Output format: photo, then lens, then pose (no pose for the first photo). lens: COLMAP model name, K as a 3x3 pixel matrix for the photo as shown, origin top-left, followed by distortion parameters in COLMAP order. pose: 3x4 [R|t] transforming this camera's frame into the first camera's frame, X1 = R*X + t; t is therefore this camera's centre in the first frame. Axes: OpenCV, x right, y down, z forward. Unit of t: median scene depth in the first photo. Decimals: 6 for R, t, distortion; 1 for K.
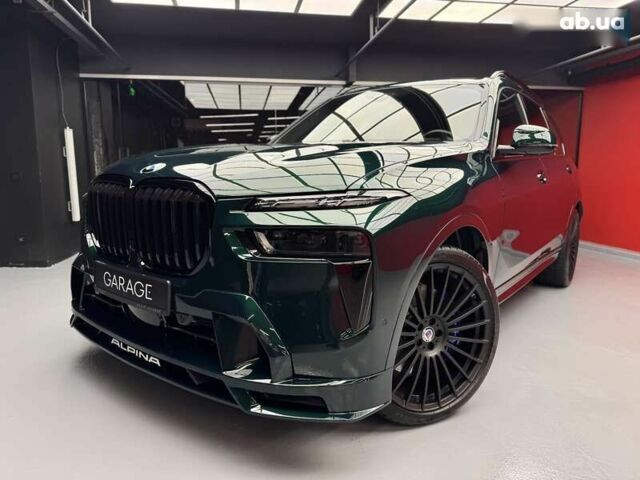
lens RADIAL K [[440.2, 0, 320.0], [0, 440.2, 240.0], [0, 0, 1]] dist [0.027135, -0.001509]
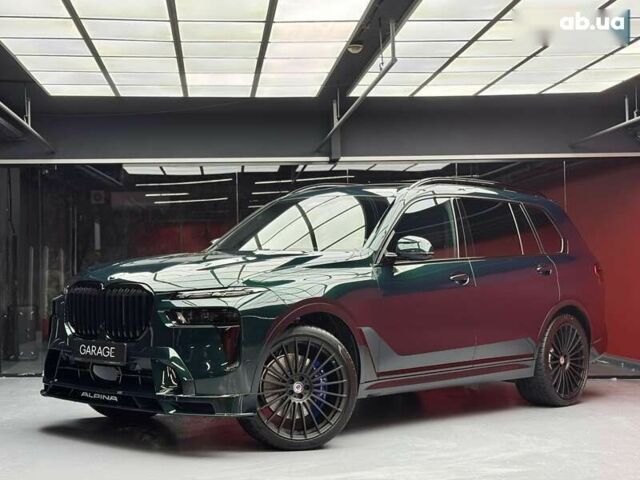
lens RADIAL K [[1011.5, 0, 320.0], [0, 1011.5, 240.0], [0, 0, 1]] dist [0.044137, 0.015220]
pose [[0.997086, -0.018912, -0.073907, 0.566732], [0.004970, 0.982831, -0.184442, 0.349468], [0.076126, 0.183537, 0.980061, -2.308182]]
